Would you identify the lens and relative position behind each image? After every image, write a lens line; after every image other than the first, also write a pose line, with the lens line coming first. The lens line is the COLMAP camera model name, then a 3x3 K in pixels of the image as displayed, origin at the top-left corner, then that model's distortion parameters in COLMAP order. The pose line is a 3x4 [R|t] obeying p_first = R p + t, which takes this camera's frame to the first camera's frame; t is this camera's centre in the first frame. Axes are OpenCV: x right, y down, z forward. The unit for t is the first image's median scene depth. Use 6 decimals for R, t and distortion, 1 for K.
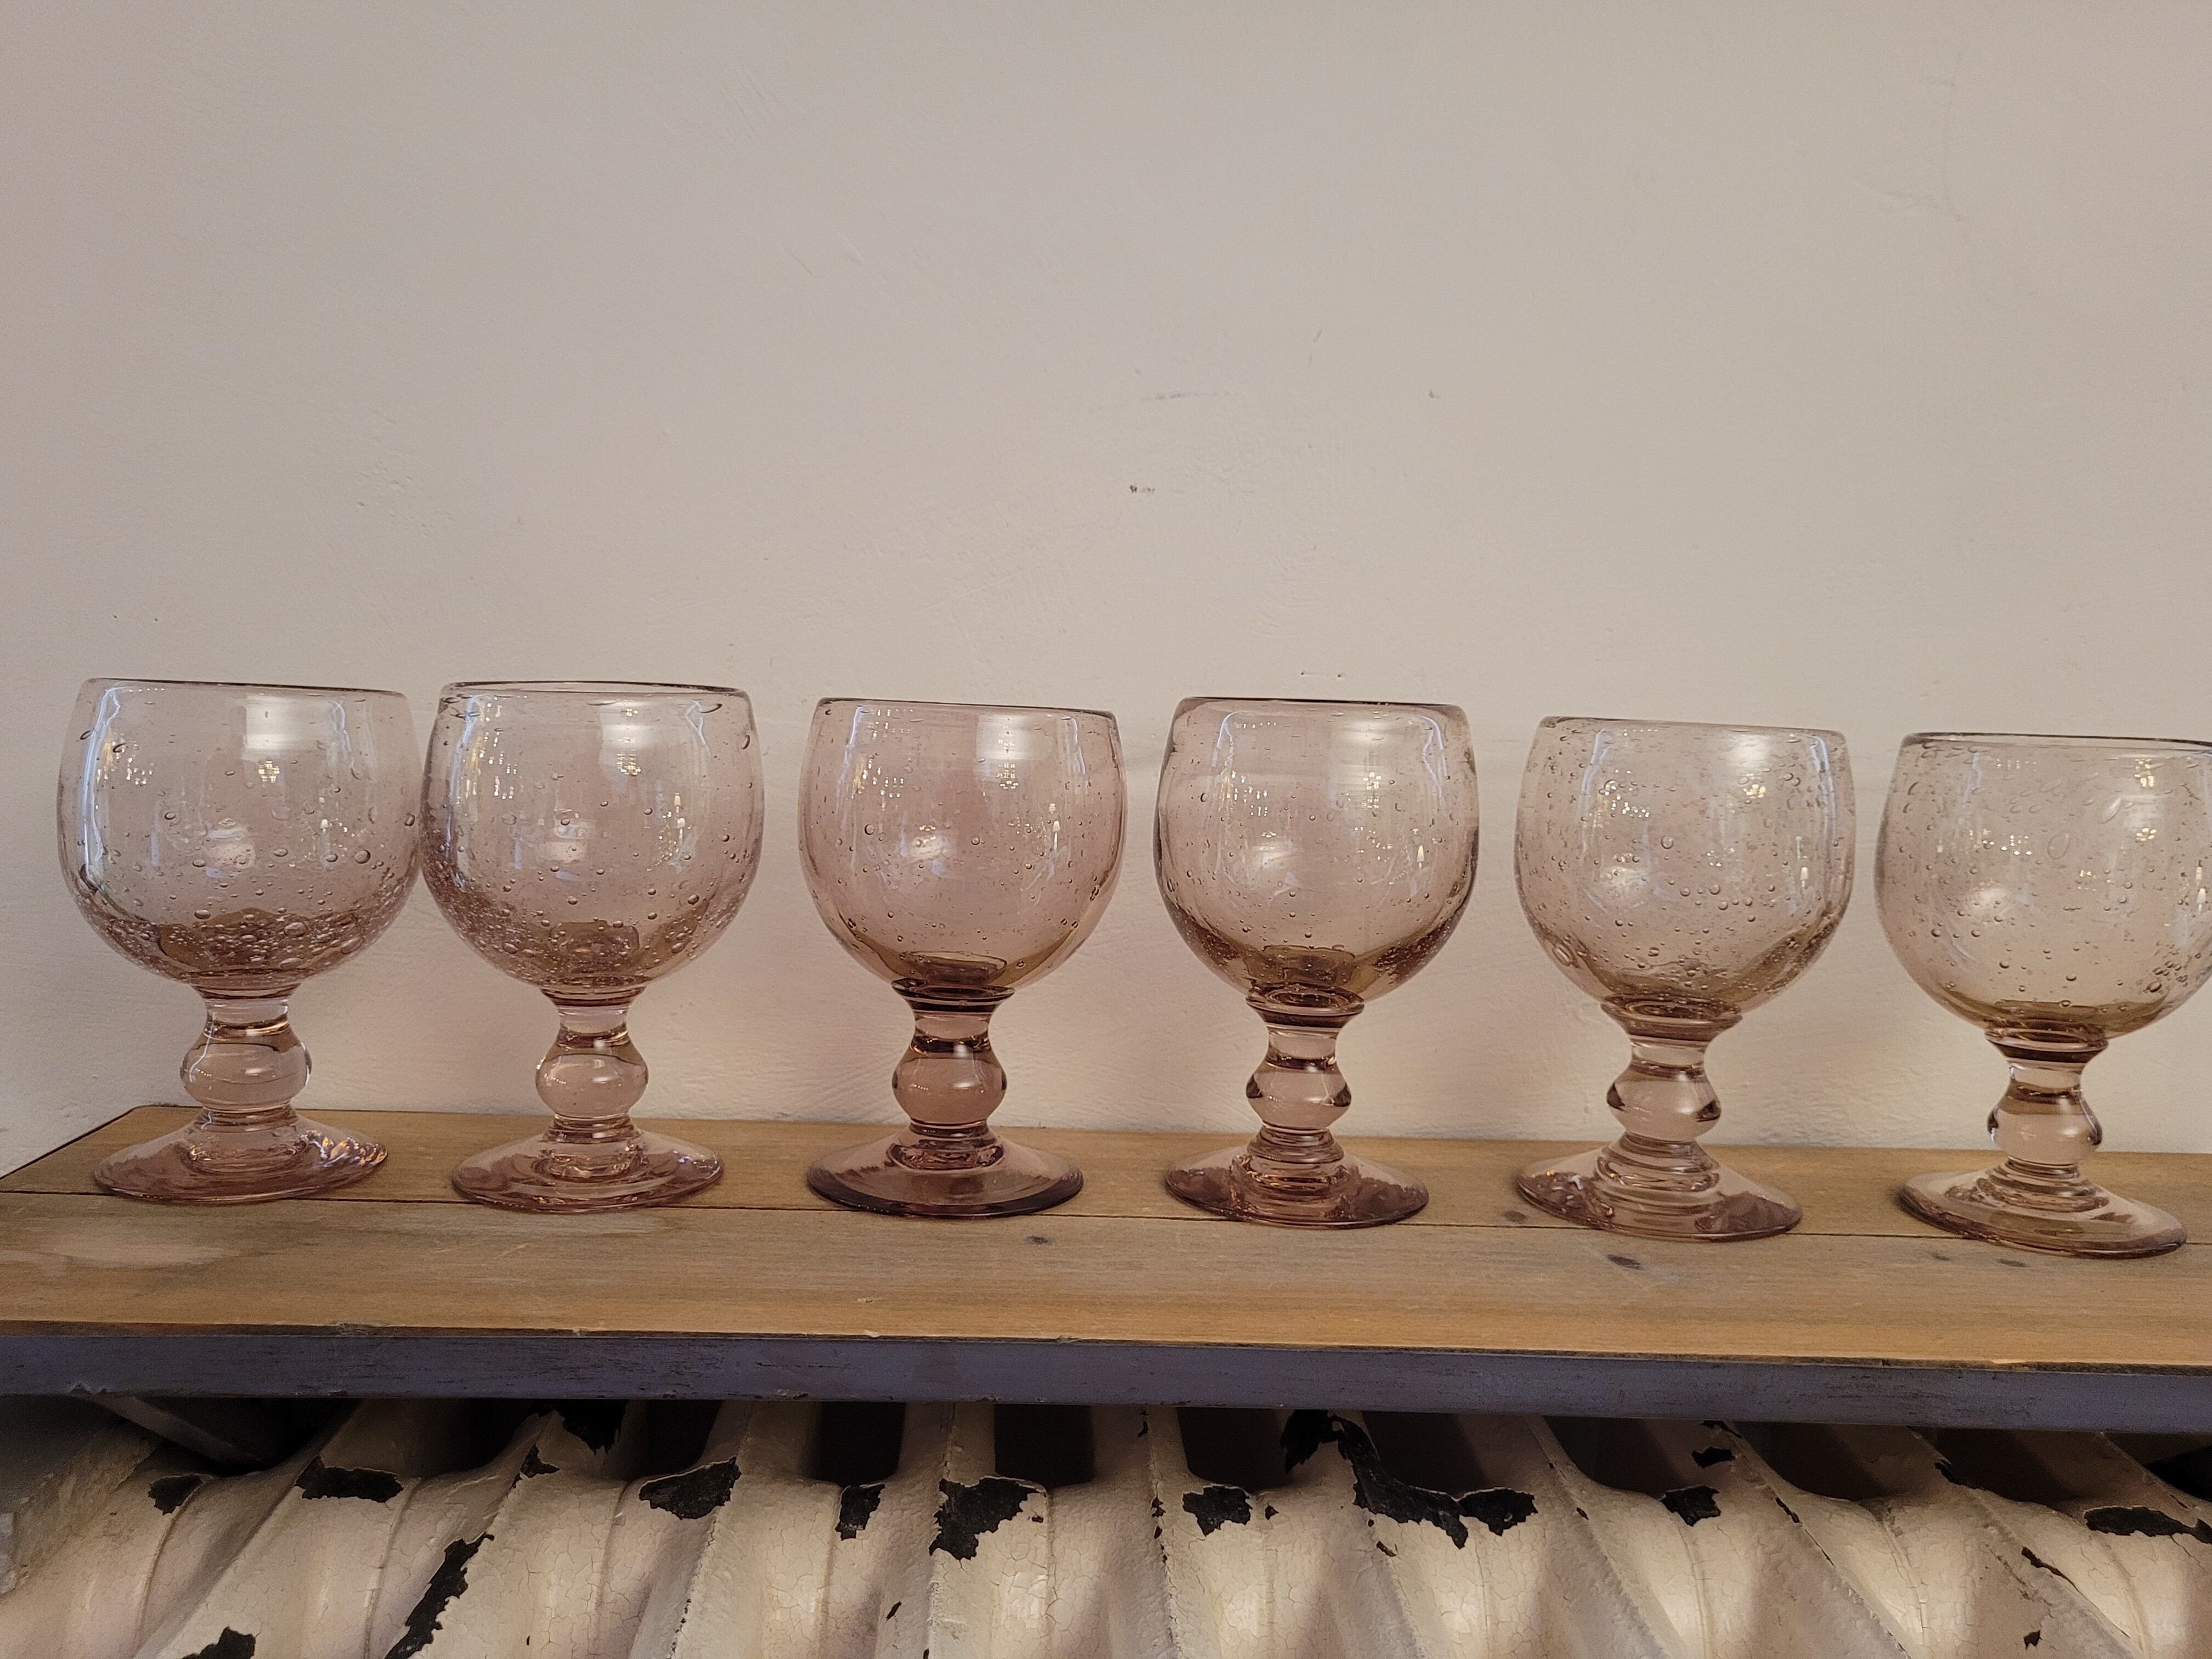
lens RADIAL K [[1696.5, 0, 1079.1], [0, 1696.5, 836.8], [0, 0, 1]] dist [0.005305, -0.002345]
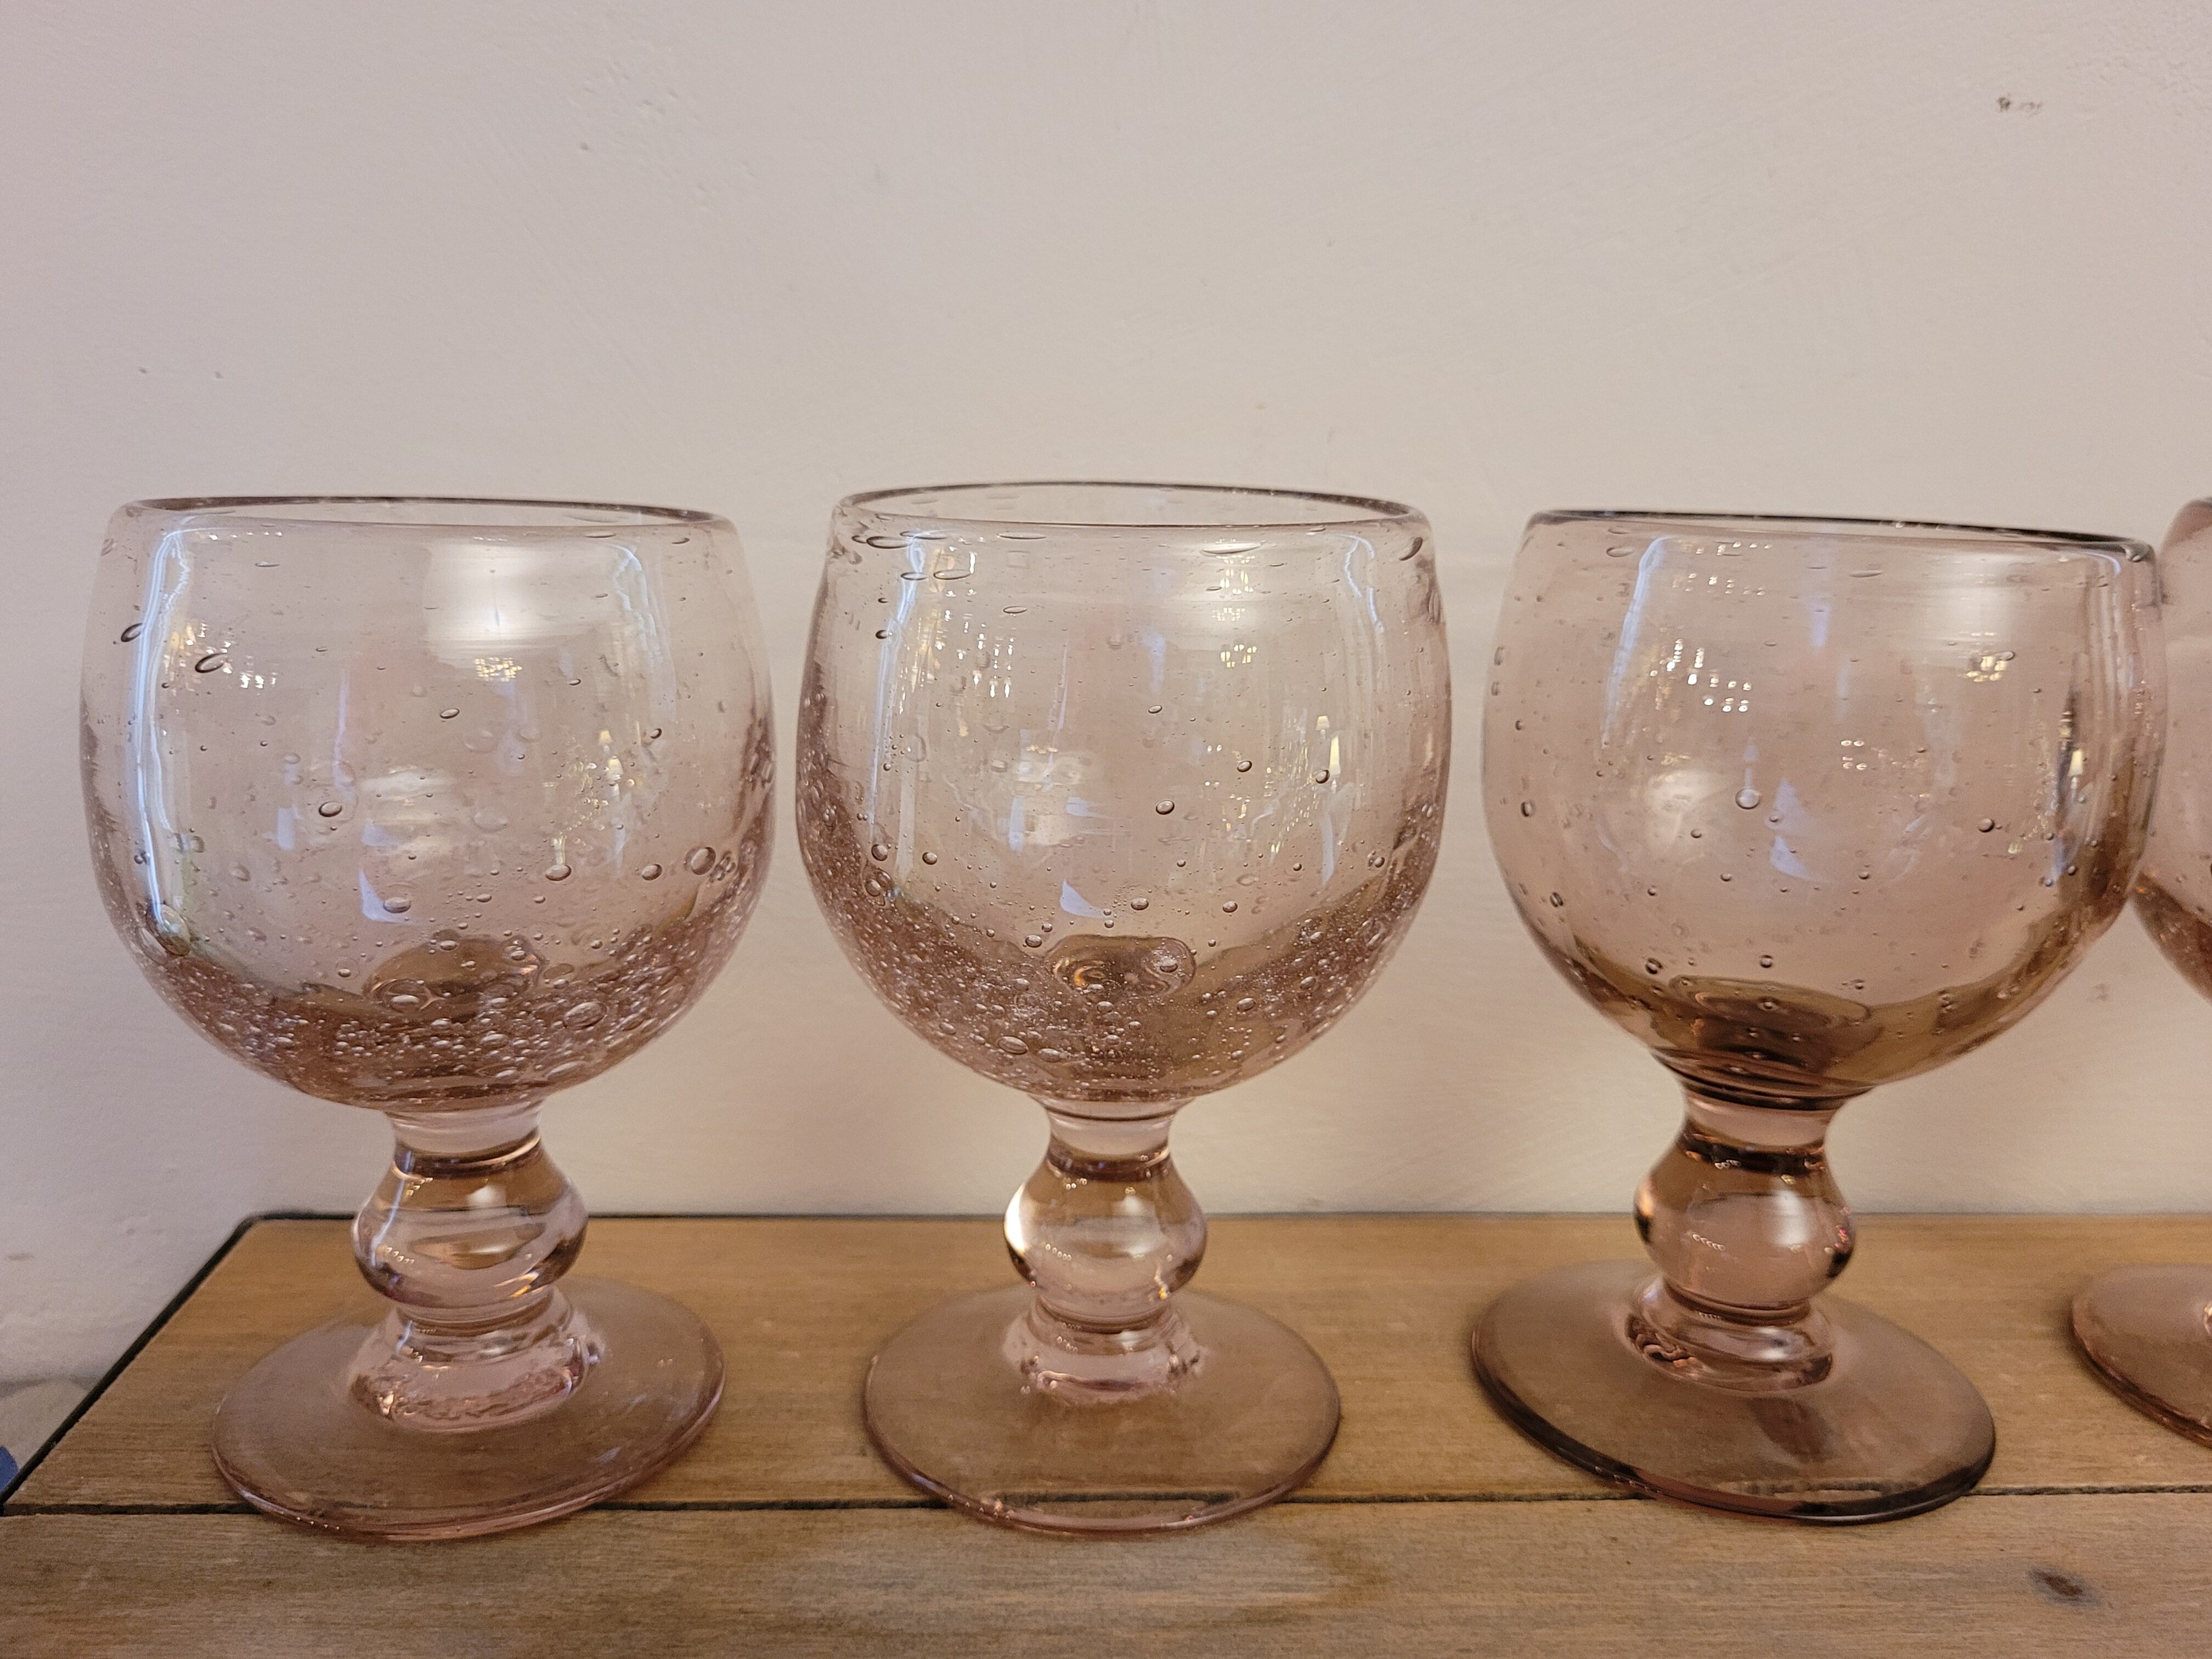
lens RADIAL K [[1757.3, 0, 1106.0], [0, 1757.3, 829.5], [0, 0, 1]] dist [-0.004329, -0.006433]
pose [[0.999898, -0.014153, 0.001733, -0.287637], [0.013789, 0.990748, 0.135013, -0.061483], [-0.003628, -0.134976, 0.990842, 0.463854]]
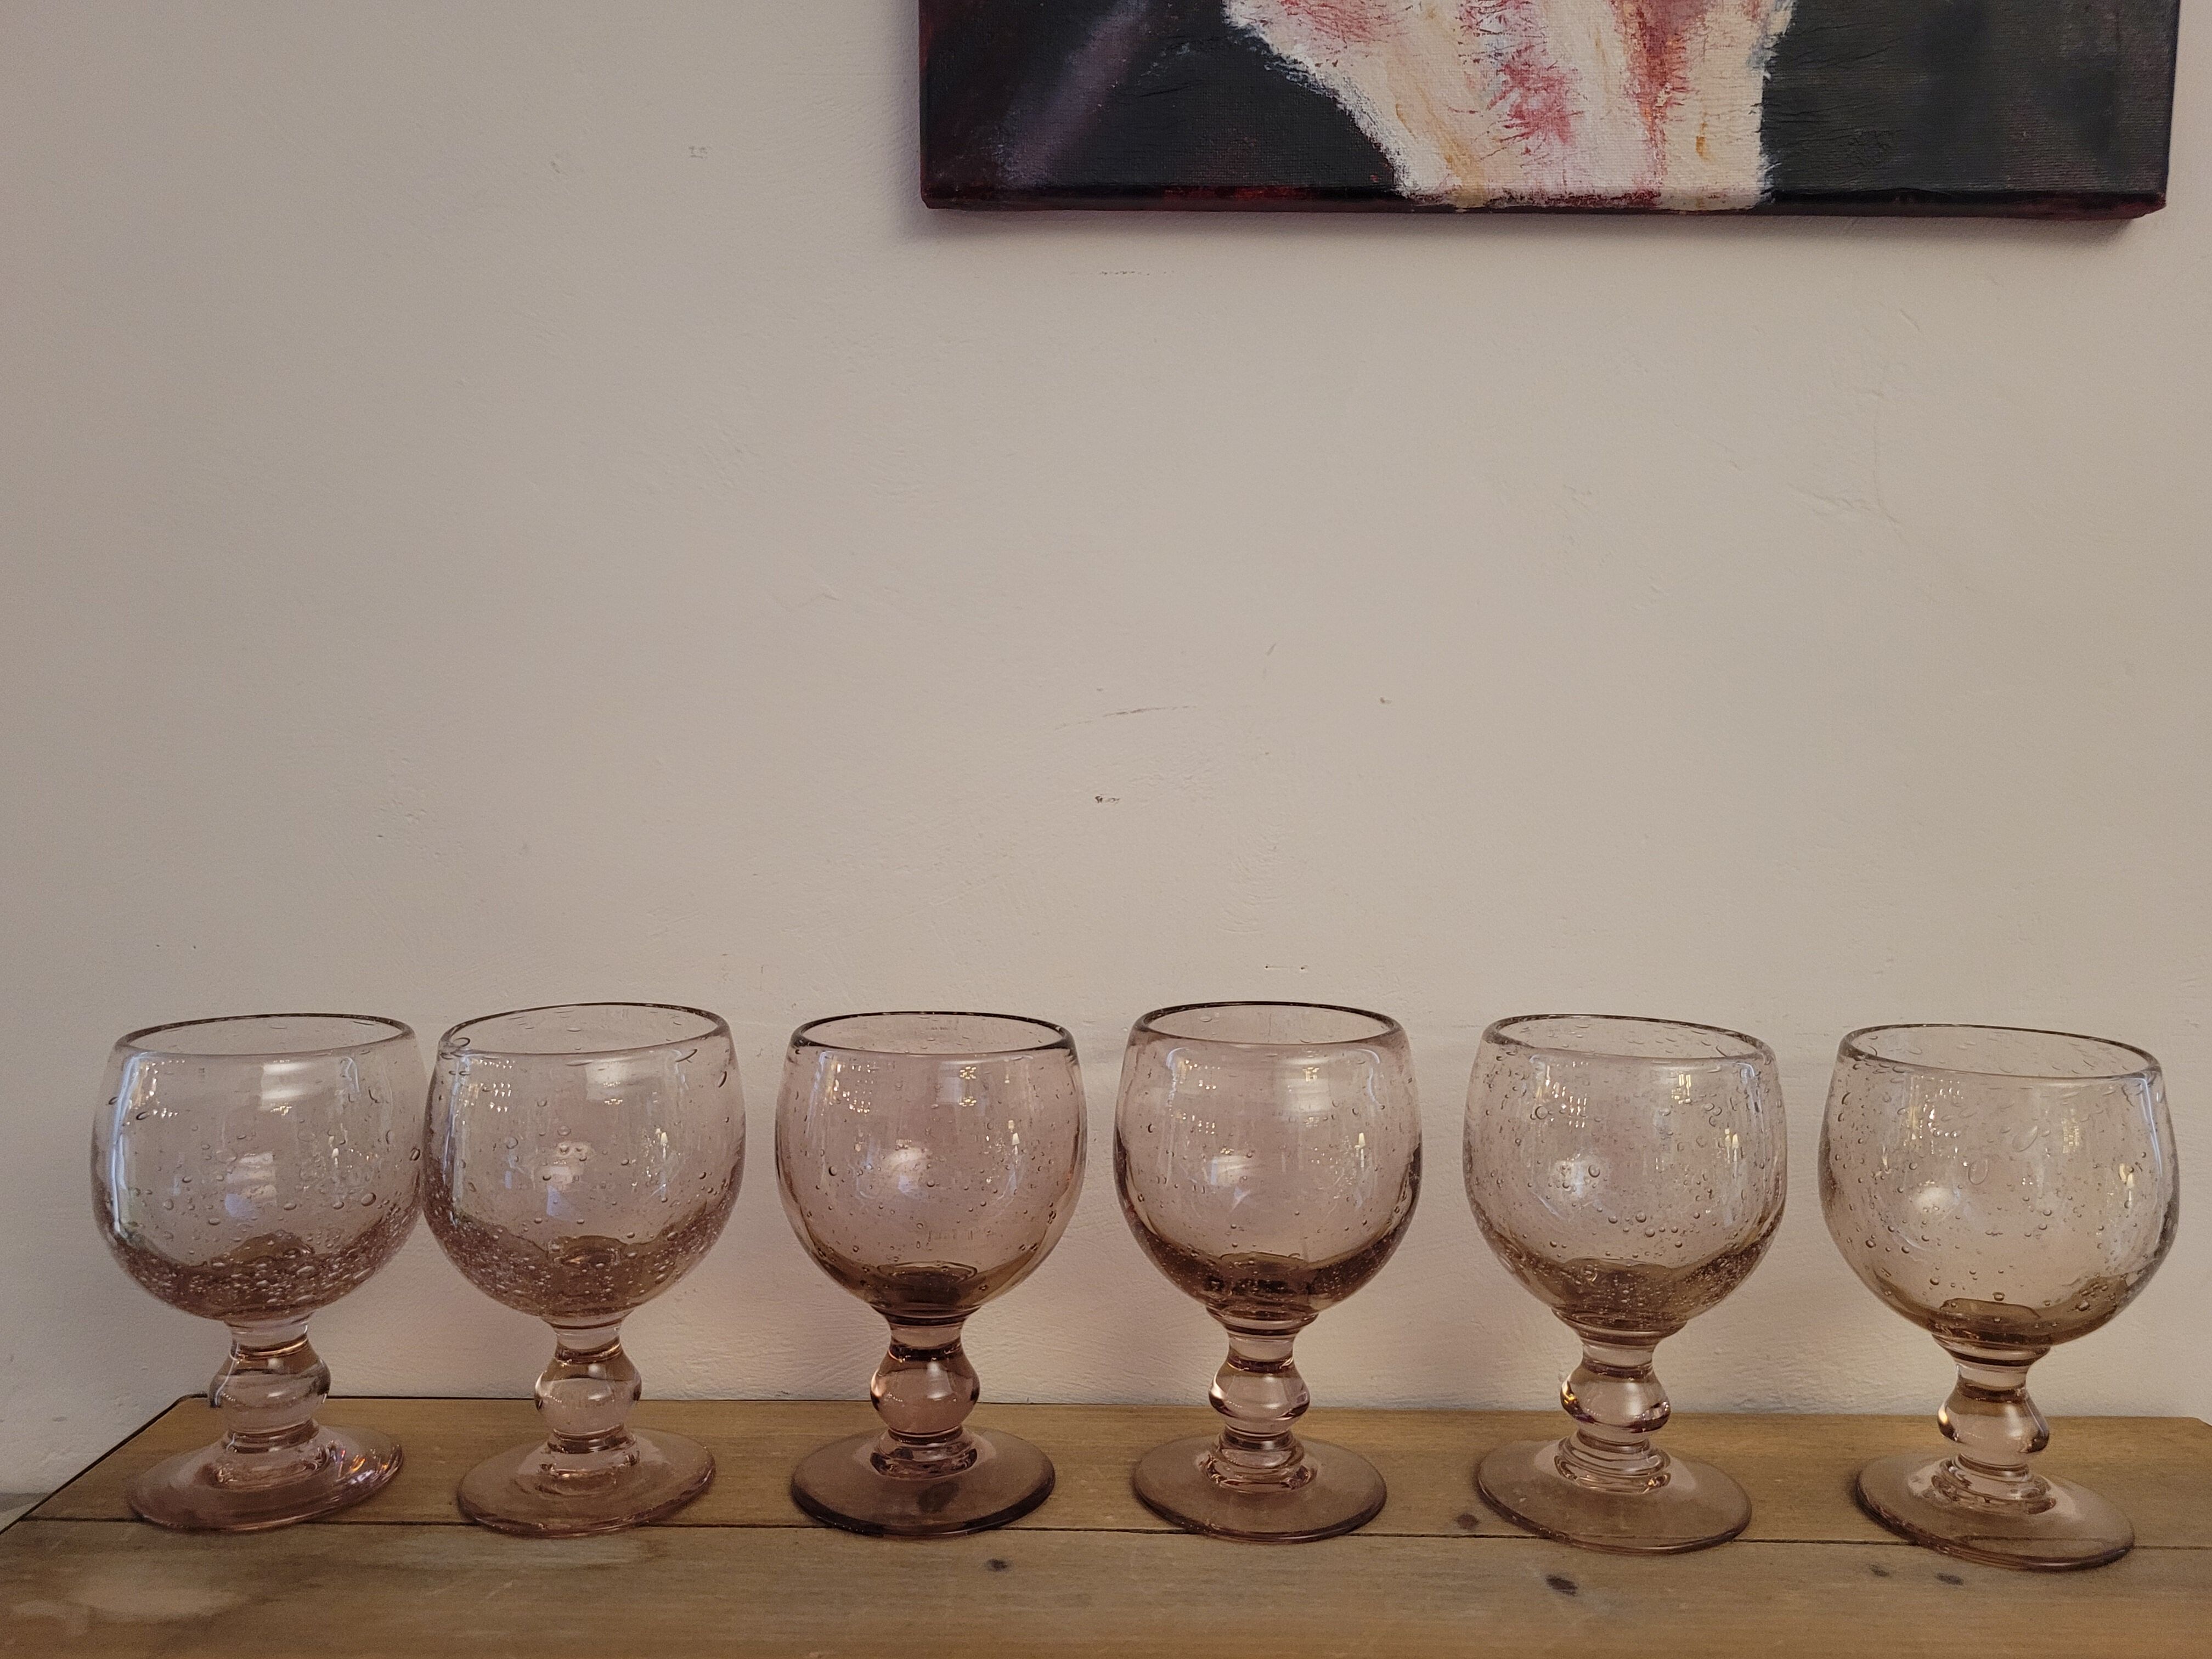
lens RADIAL K [[1682.5, 0, 1106.1], [0, 1682.5, 860.7], [0, 0, 1]] dist [0.005938, -0.002110]
pose [[0.998534, -0.023124, -0.048937, 0.096111], [0.022072, 0.999516, -0.021929, -0.160313], [0.049420, 0.020816, 0.998561, -0.043666]]
